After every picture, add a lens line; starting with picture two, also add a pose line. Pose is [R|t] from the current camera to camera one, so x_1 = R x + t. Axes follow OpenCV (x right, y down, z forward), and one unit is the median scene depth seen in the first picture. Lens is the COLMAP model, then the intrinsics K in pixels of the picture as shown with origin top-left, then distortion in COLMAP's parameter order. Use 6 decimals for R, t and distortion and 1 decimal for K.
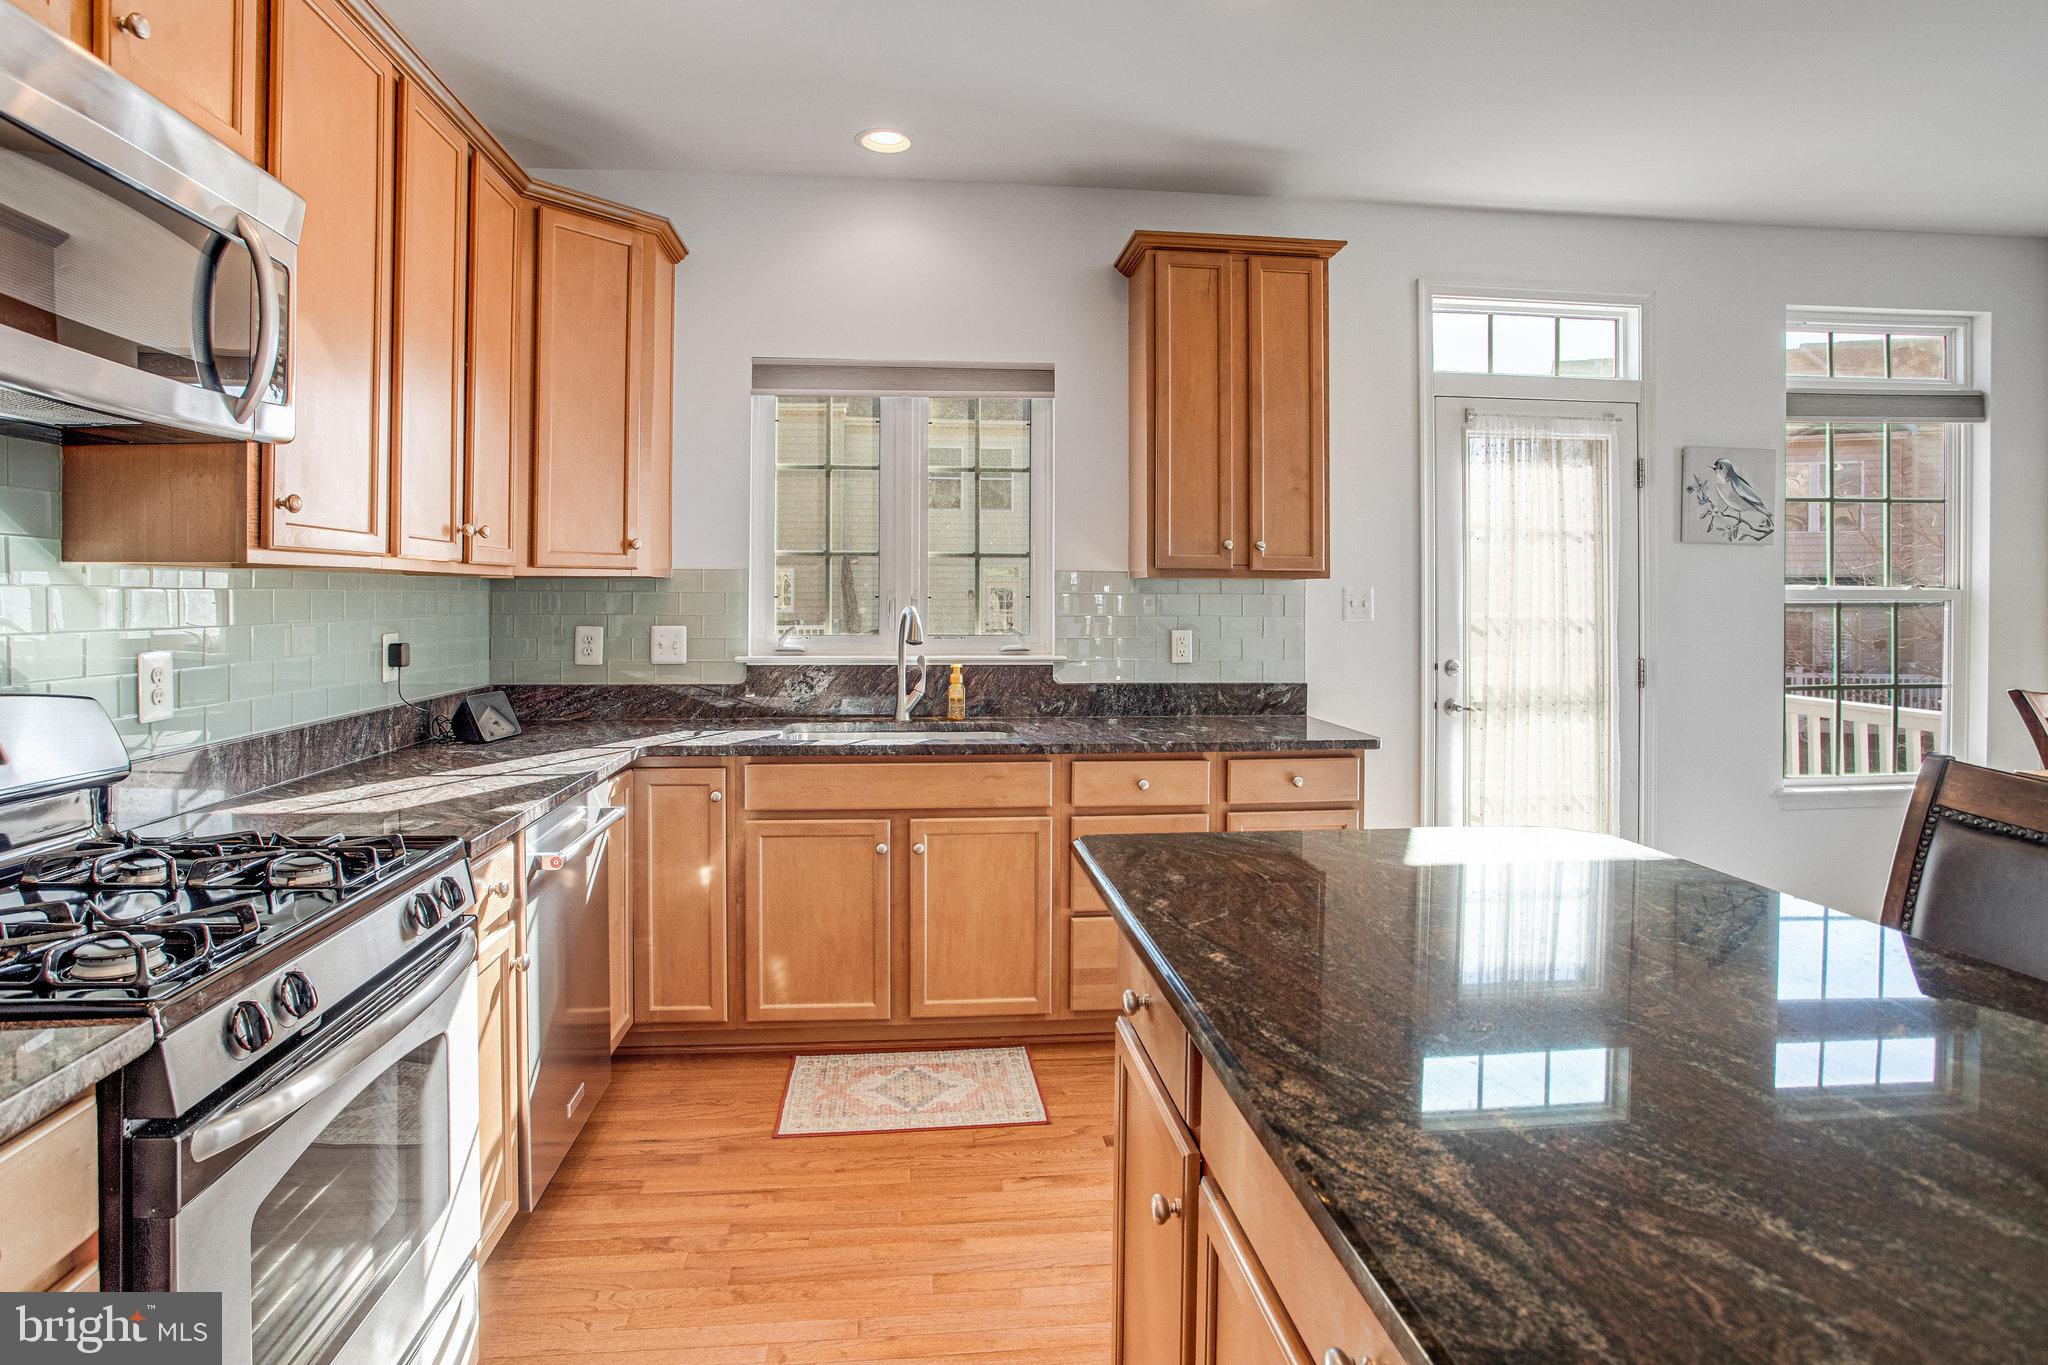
lens RADIAL K [[1083.8, 0, 1025.9], [0, 1083.8, 587.7], [0, 0, 1]] dist [-0.023849, 0.001578]
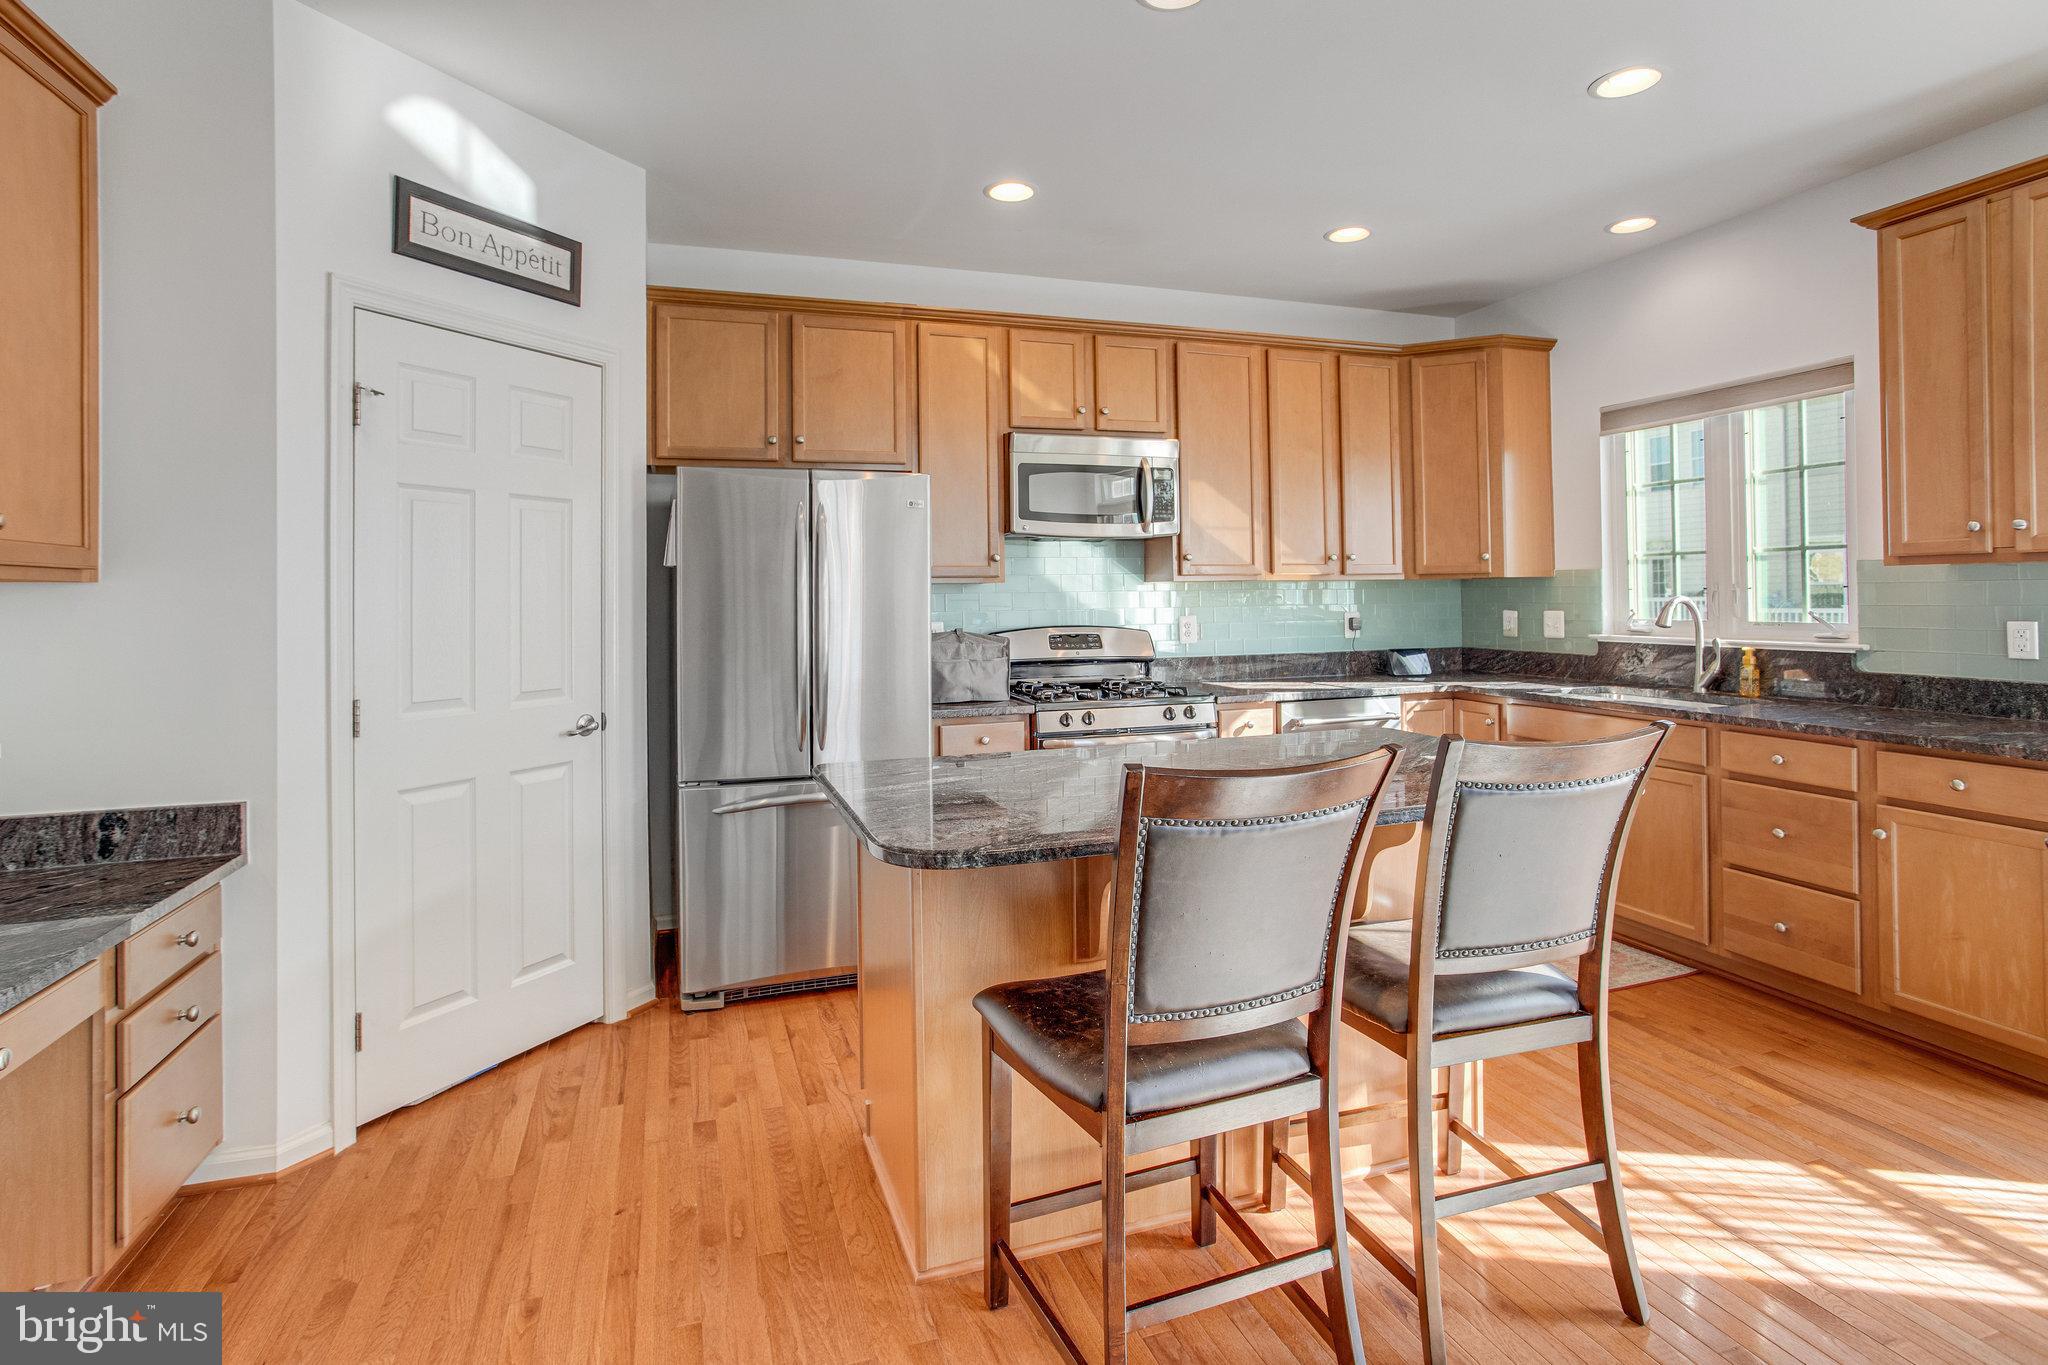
lens RADIAL K [[1042.8, 0, 1021.9], [0, 1042.8, 588.3], [0, 0, 1]] dist [-0.019142, 0.014086]
pose [[0.227914, -0.012220, -0.973605, 0.808364], [0.021047, 0.999749, -0.007621, 0.001853], [0.973454, -0.018755, 0.228114, 0.026091]]
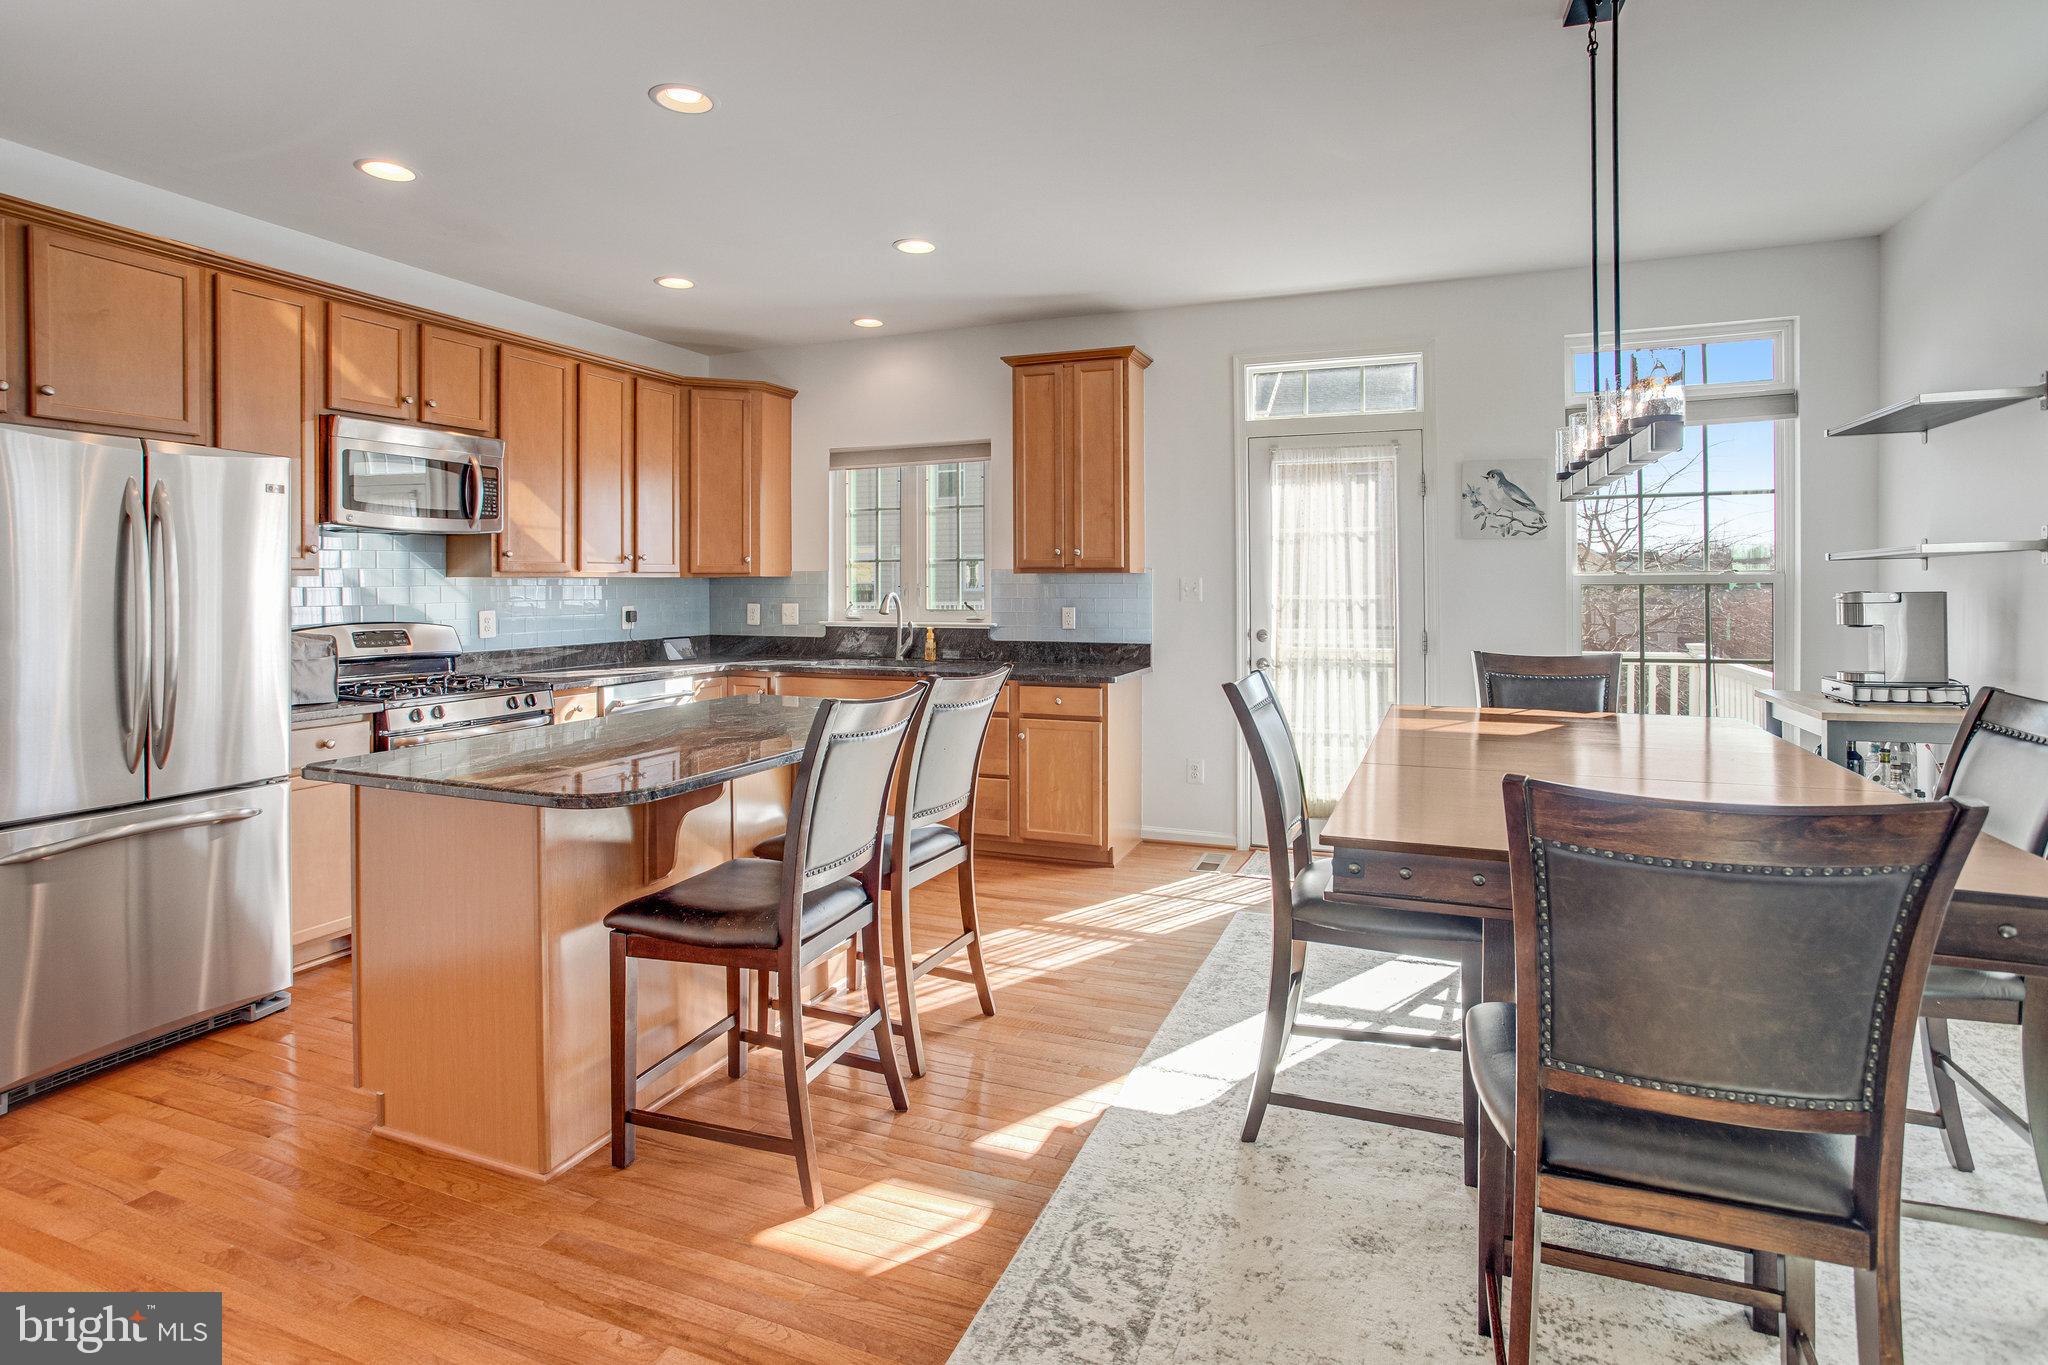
lens RADIAL K [[1042.8, 0, 1047.7], [0, 1042.8, 580.3], [0, 0, 1]] dist [-0.019142, 0.014086]
pose [[0.887683, -0.008938, -0.460369, 0.824628], [0.011608, 0.999928, 0.002968, -0.003167], [0.460309, -0.007979, 0.887723, -0.323380]]
